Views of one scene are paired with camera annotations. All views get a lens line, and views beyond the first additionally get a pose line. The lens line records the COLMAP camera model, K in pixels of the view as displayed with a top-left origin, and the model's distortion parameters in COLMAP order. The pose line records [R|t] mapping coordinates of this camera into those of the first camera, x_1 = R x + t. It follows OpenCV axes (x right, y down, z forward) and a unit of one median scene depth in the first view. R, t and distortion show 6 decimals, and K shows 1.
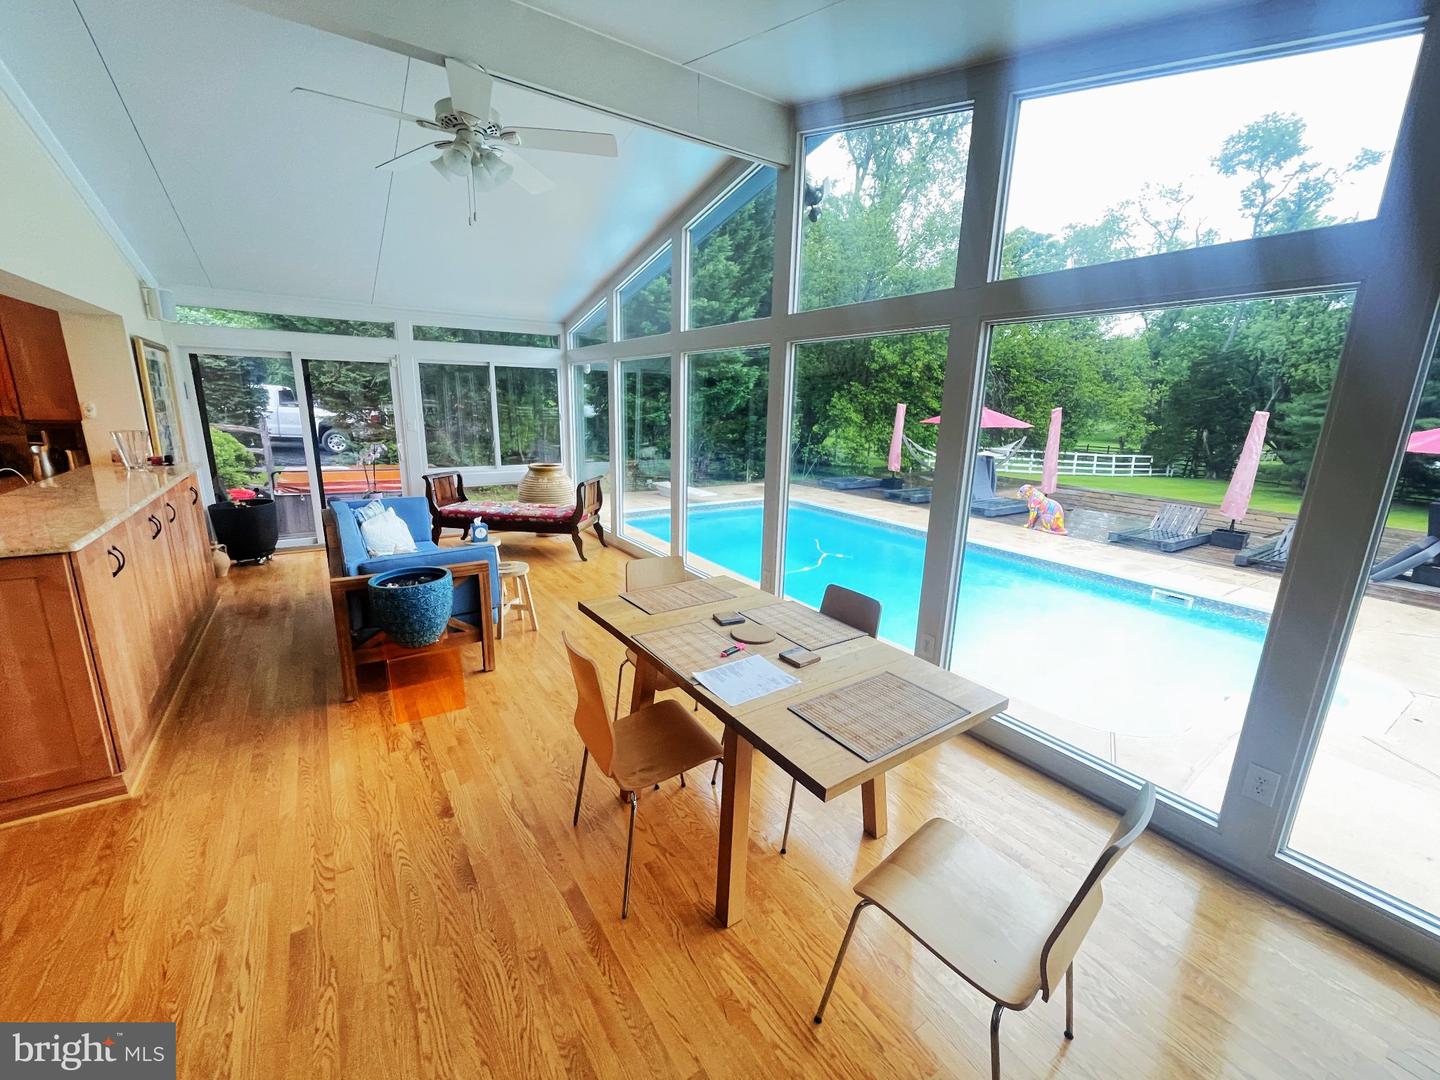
lens RADIAL K [[581.8, 0, 711.4], [0, 581.8, 537.2], [0, 0, 1]] dist [-0.003239, 0.001062]
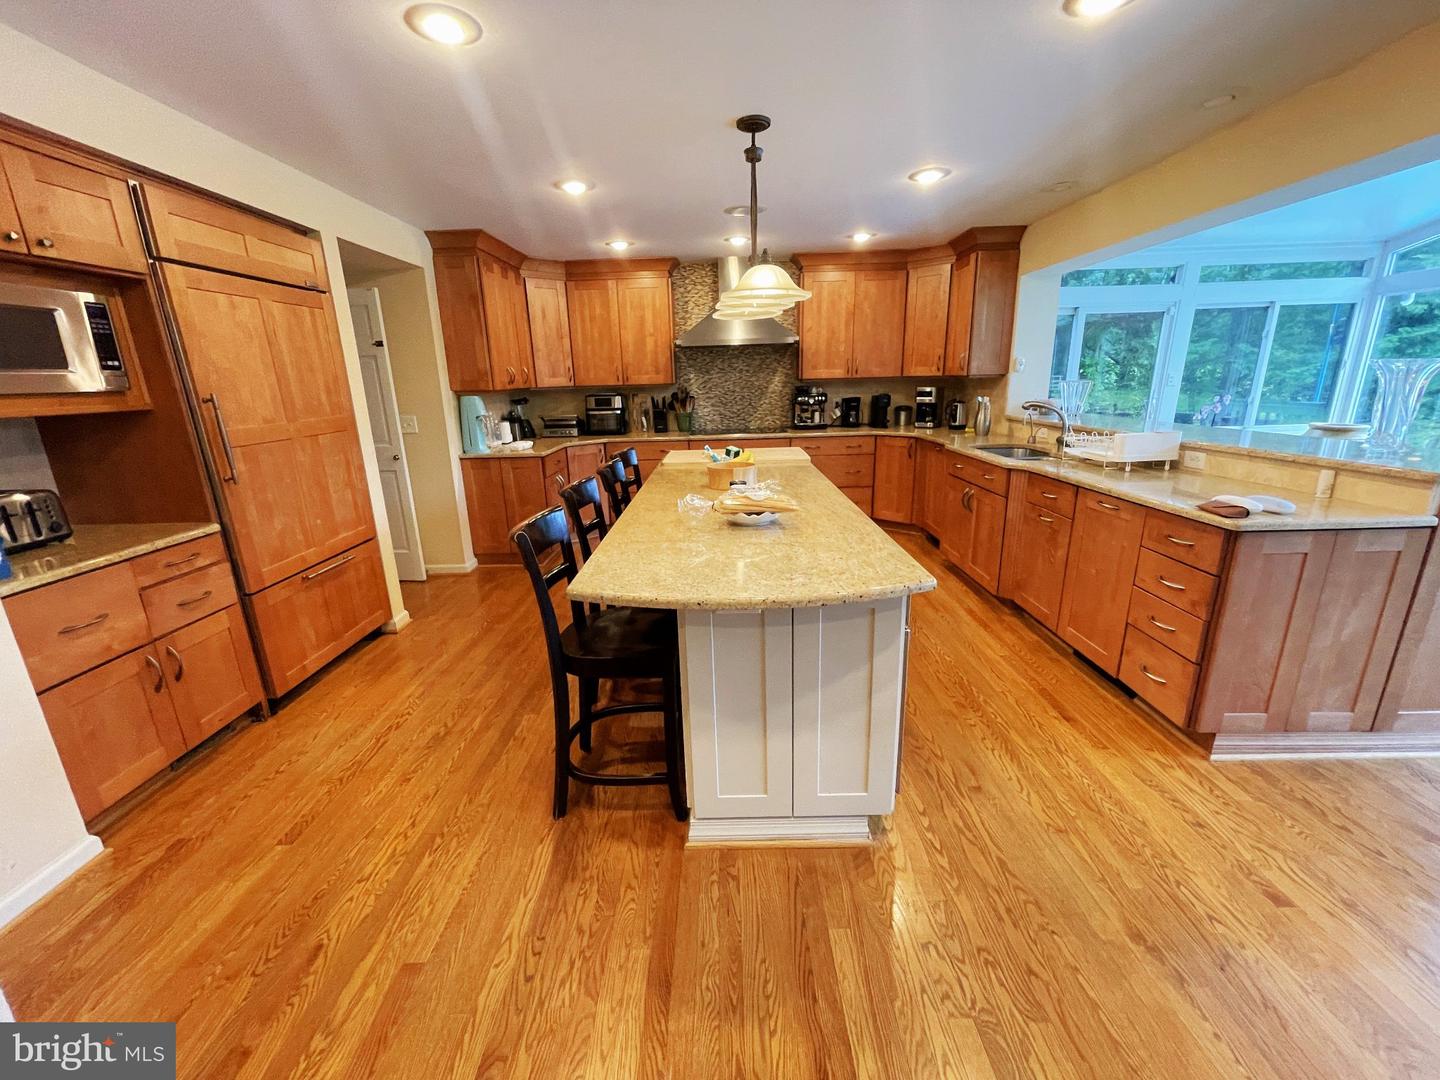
lens RADIAL K [[581.8, 0, 718.0], [0, 581.8, 540.4], [0, 0, 1]] dist [-0.003239, 0.001062]
pose [[0.826606, 0.109398, -0.552046, -0.474567], [-0.085056, 0.993942, 0.069609, 0.045927], [0.556316, -0.010585, 0.830903, -0.129633]]
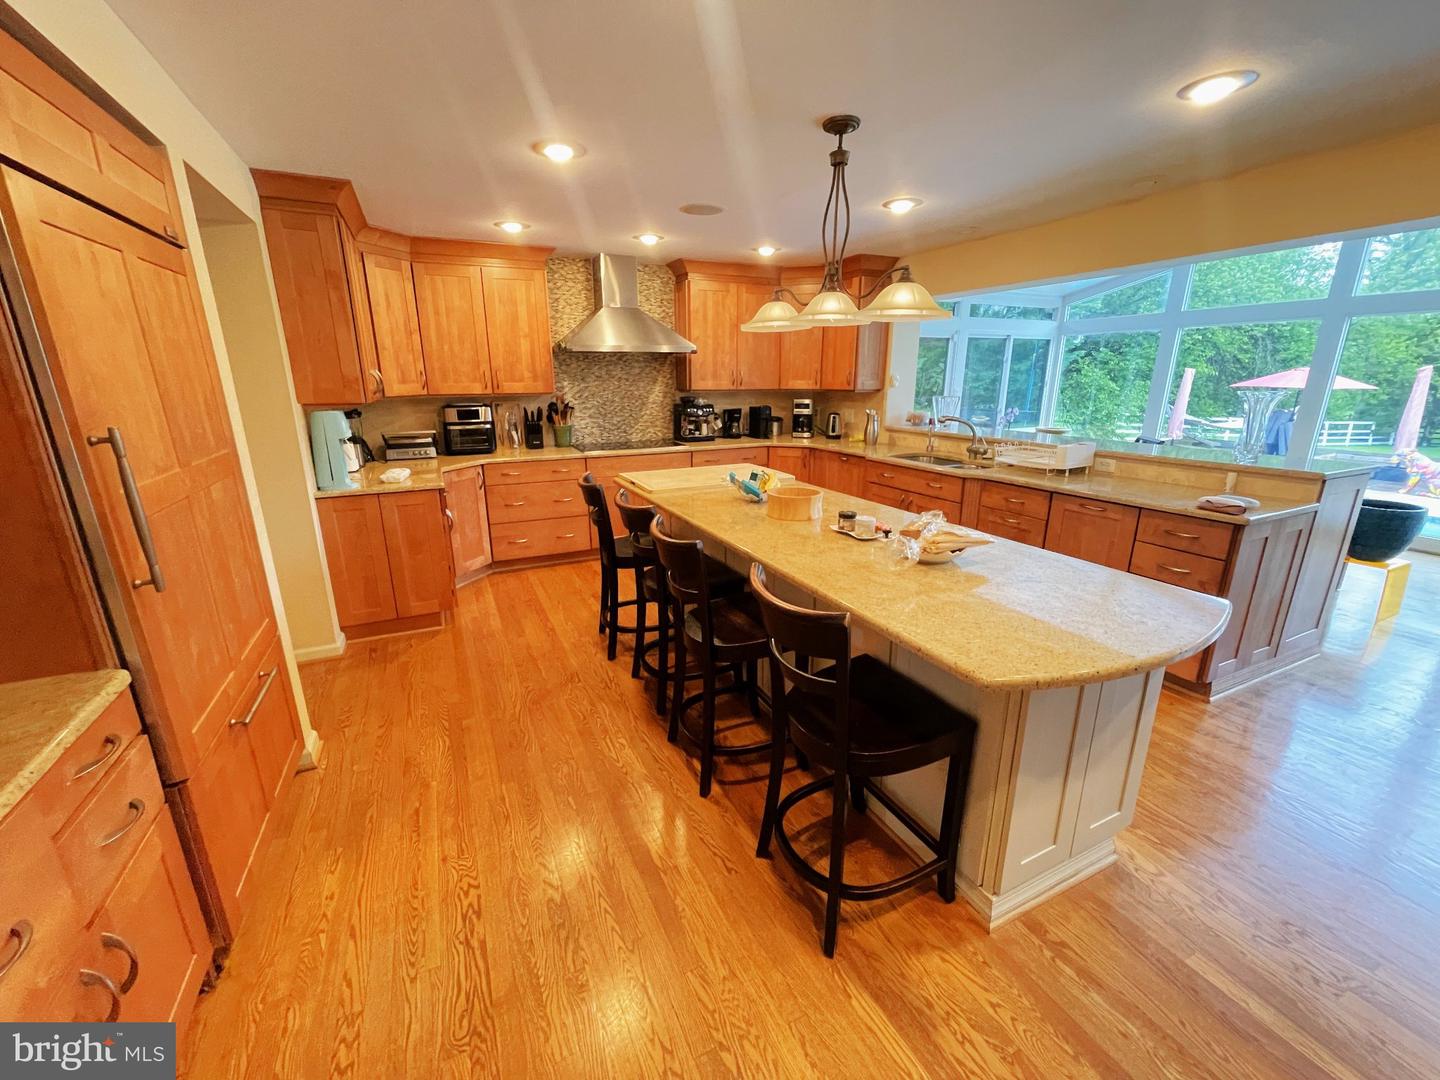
lens RADIAL K [[581.8, 0, 719.6], [0, 581.8, 538.7], [0, 0, 1]] dist [-0.003239, 0.001062]
pose [[0.990359, 0.013108, -0.137902, -0.670557], [-0.007221, 0.999045, 0.043100, 0.036153], [0.138335, -0.041689, 0.989508, -0.158837]]
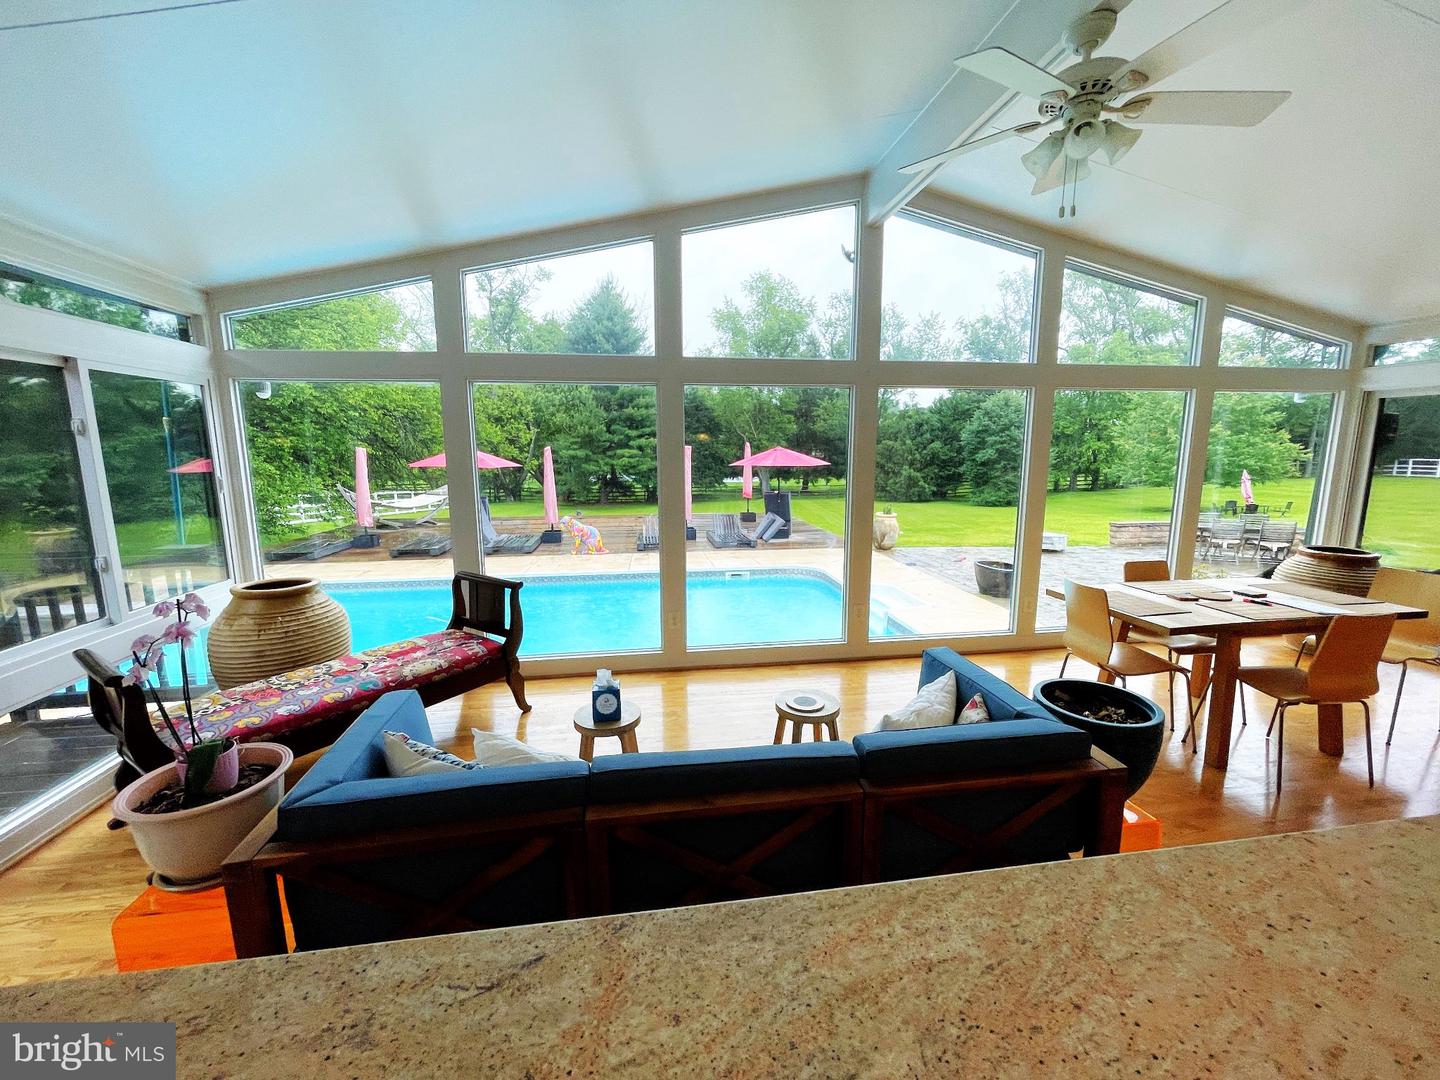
lens RADIAL K [[581.8, 0, 717.9], [0, 581.8, 537.9], [0, 0, 1]] dist [-0.003239, 0.001062]
pose [[0.420441, -0.162421, 0.892664, -0.492622], [0.222406, 0.972281, 0.072155, -0.101898], [-0.879639, 0.168196, 0.444910, 0.409318]]
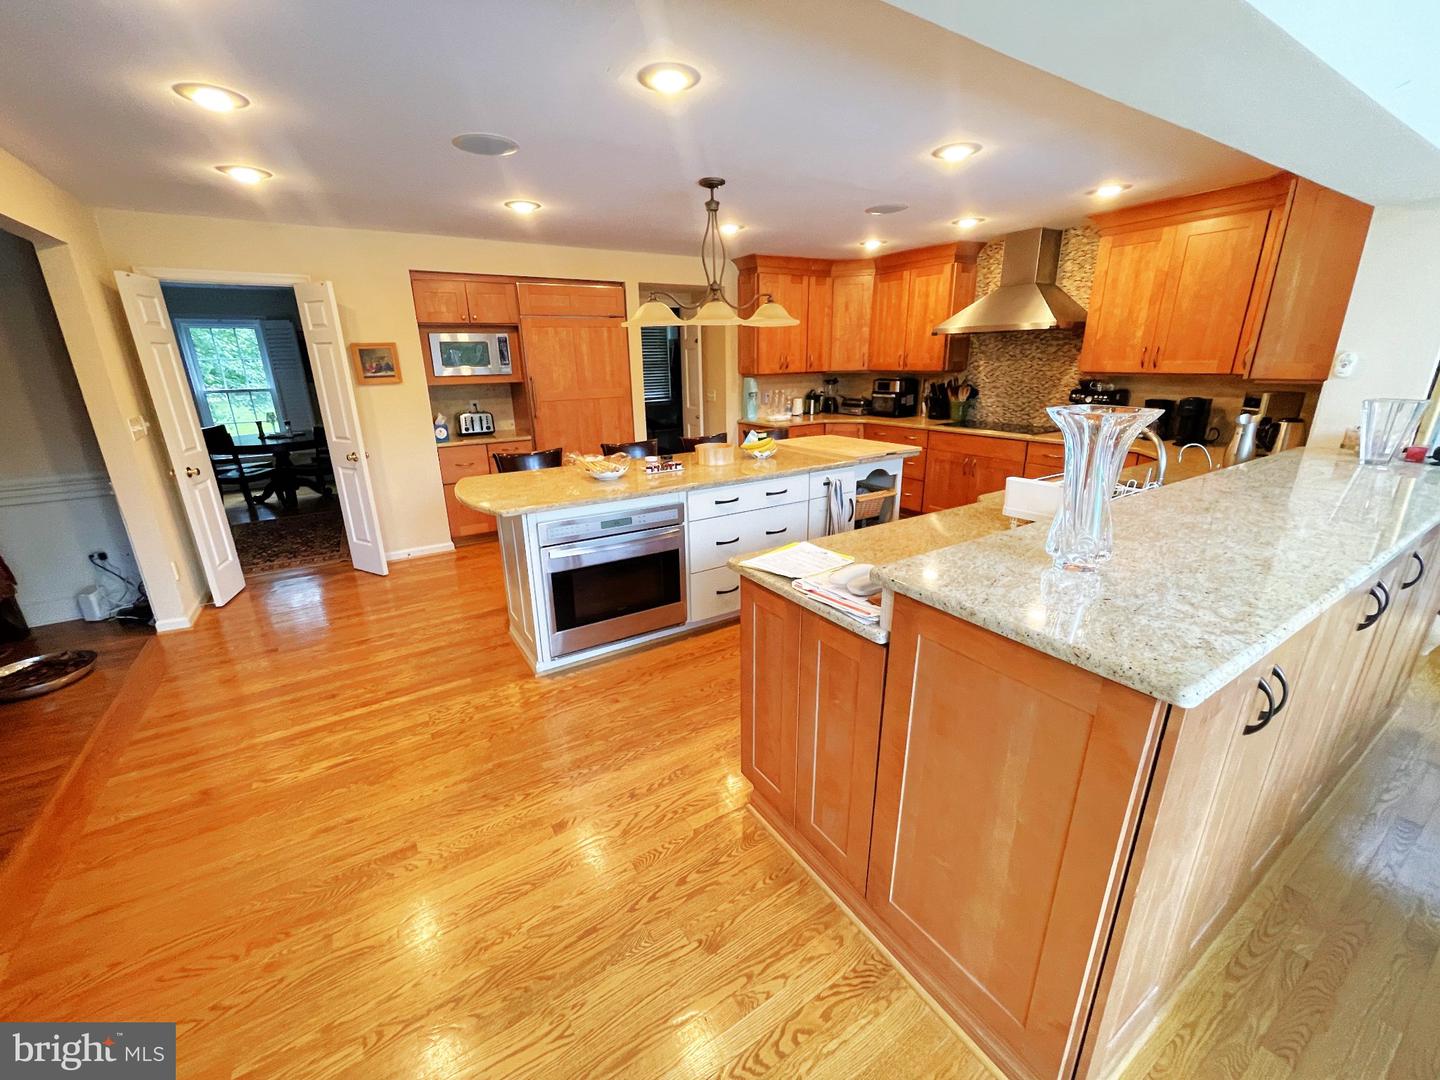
lens RADIAL K [[581.8, 0, 713.7], [0, 581.8, 542.1], [0, 0, 1]] dist [-0.003239, 0.001062]
pose [[-0.025019, 0.282692, -0.958884, -0.202424], [-0.211788, 0.935914, 0.281446, -0.035596], [0.976995, 0.210122, 0.036455, 0.177274]]
